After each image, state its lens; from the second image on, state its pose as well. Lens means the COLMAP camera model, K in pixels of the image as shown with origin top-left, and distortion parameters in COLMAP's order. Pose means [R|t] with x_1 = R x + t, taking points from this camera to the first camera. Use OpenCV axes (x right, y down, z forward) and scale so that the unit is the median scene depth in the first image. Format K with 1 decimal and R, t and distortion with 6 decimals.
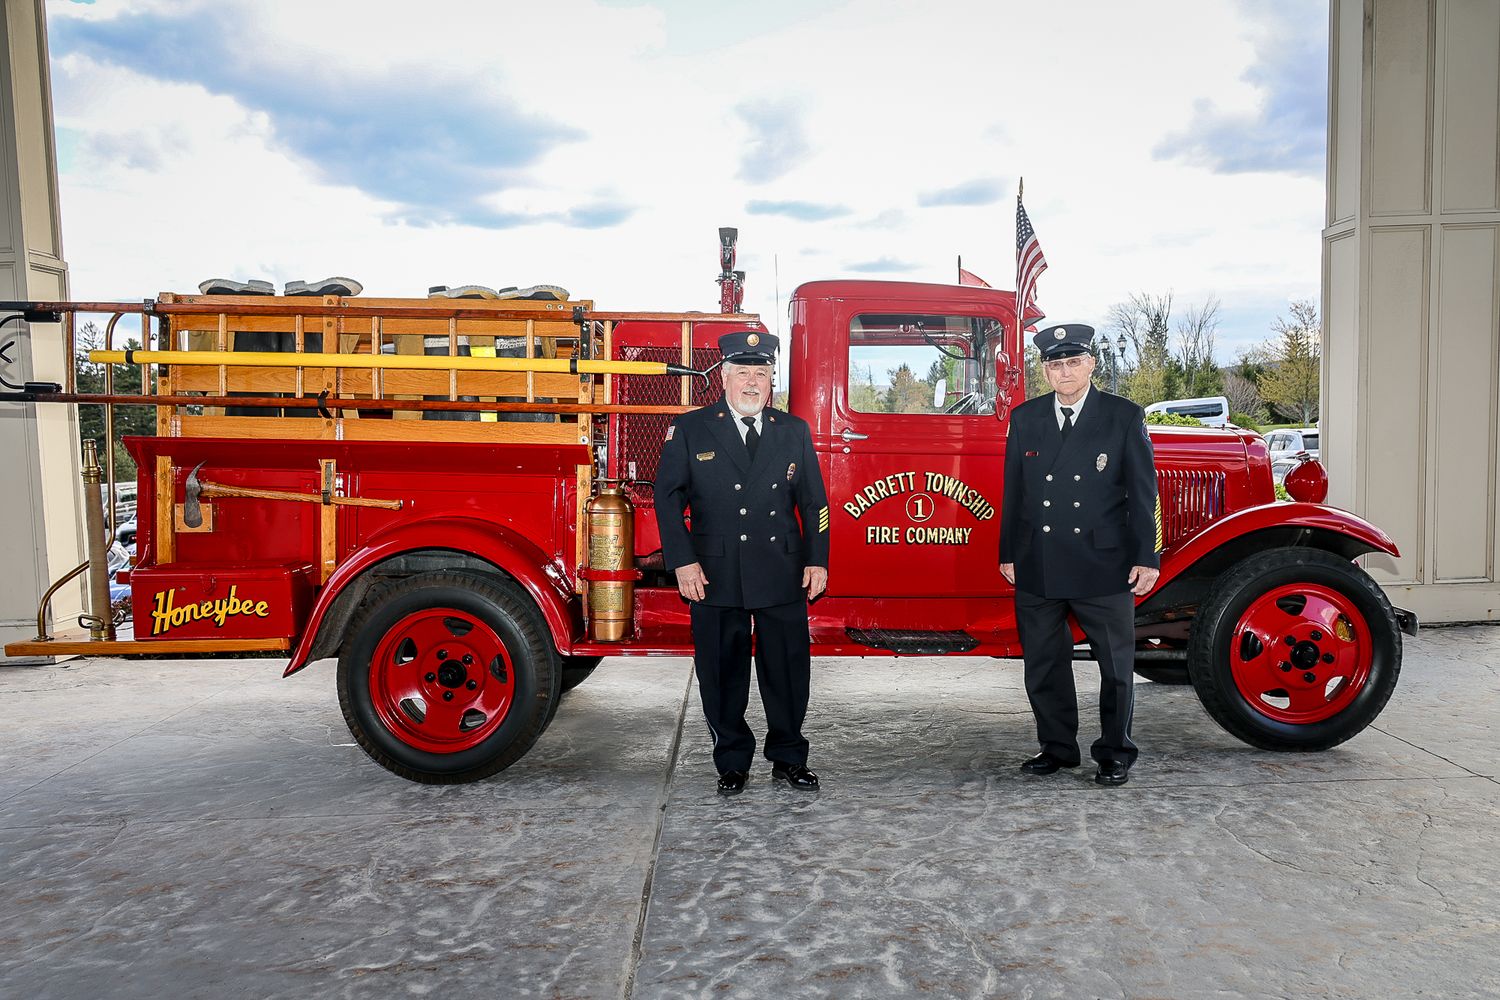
lens RADIAL K [[1263.4, 0, 753.5], [0, 1263.4, 510.4], [0, 0, 1]] dist [0.025848, -0.006233]
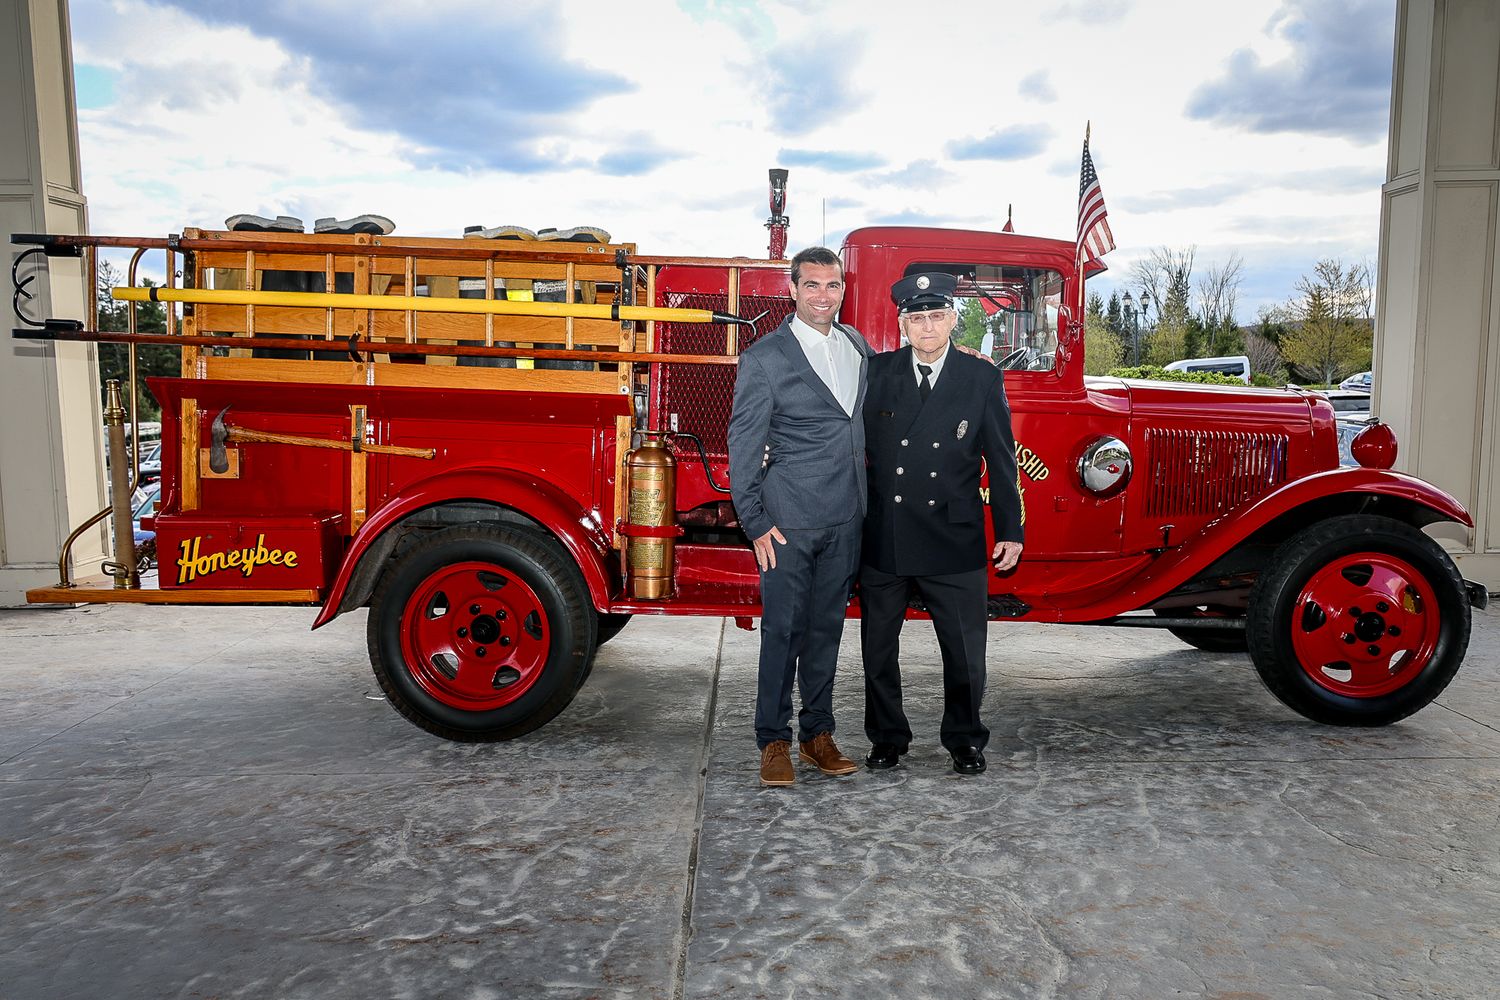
lens RADIAL K [[1263.4, 0, 756.9], [0, 1263.4, 510.6], [0, 0, 1]] dist [0.025848, -0.006233]
pose [[0.999804, 0.018531, -0.006968, -0.024993], [-0.018251, 0.999100, 0.038289, -0.002652], [0.007671, -0.038154, 0.999242, 0.036711]]
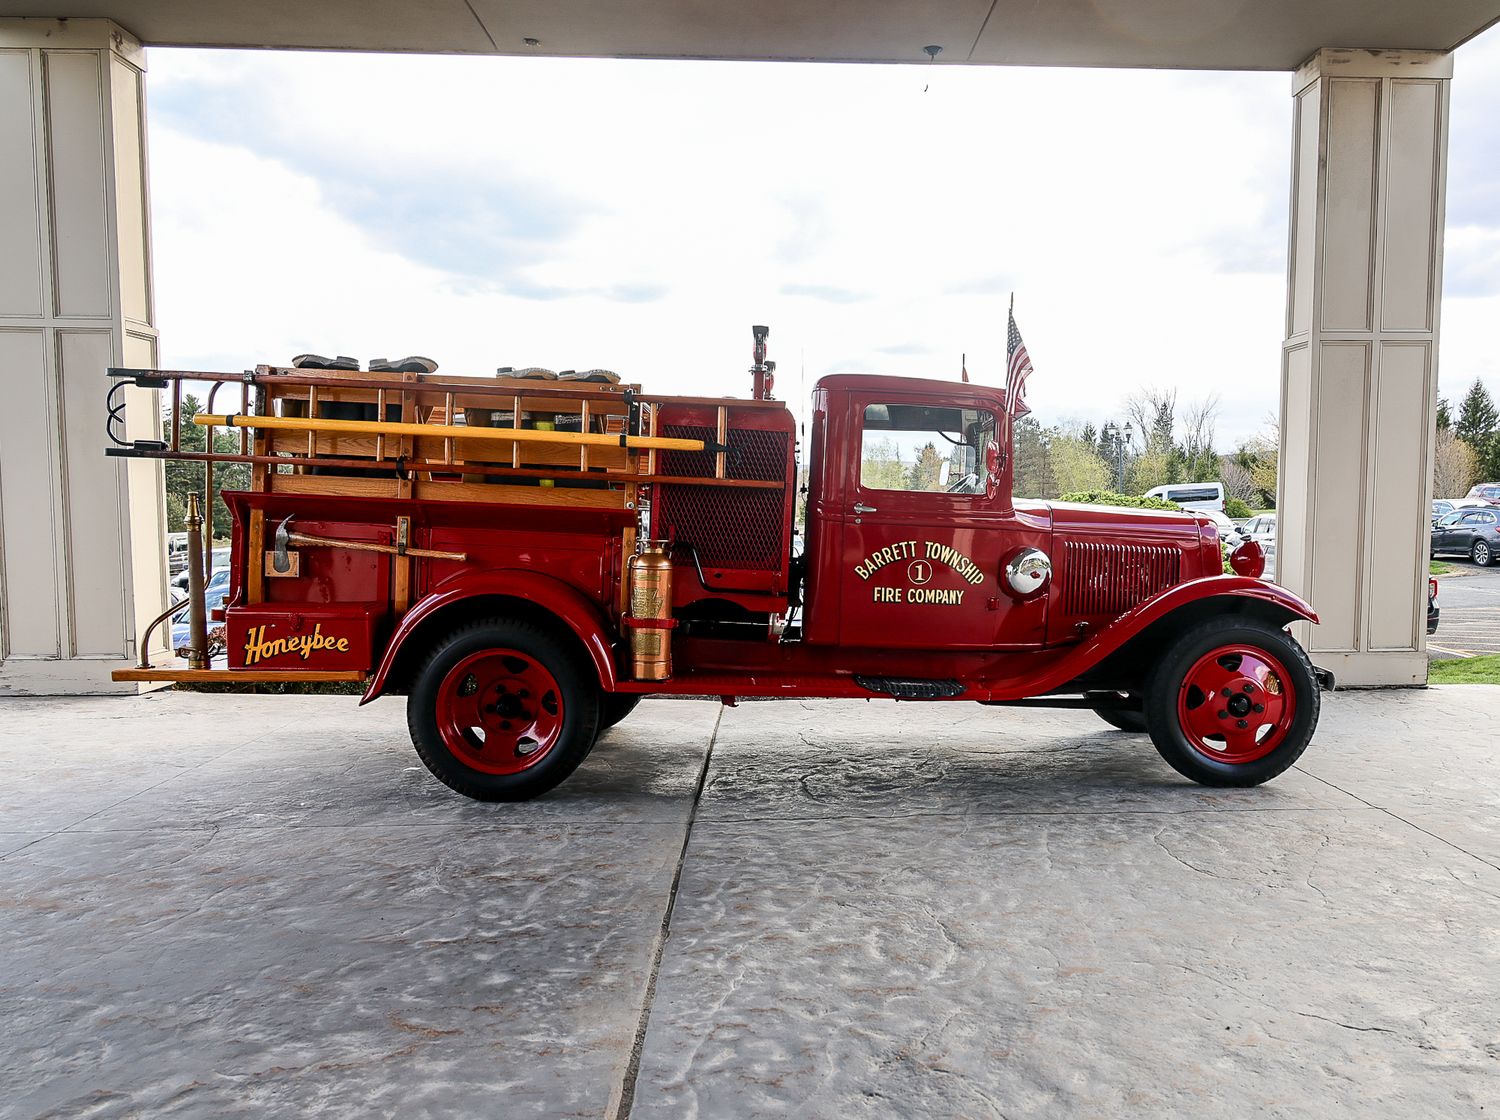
lens RADIAL K [[1192.3, 0, 842.0], [0, 1192.3, 576.0], [0, 0, 1]] dist [0.002046, 0.013521]
pose [[0.998504, 0.026630, 0.047759, 0.008302], [-0.026614, 0.999645, -0.000971, 0.004300], [-0.047768, -0.000302, 0.998858, -0.091153]]
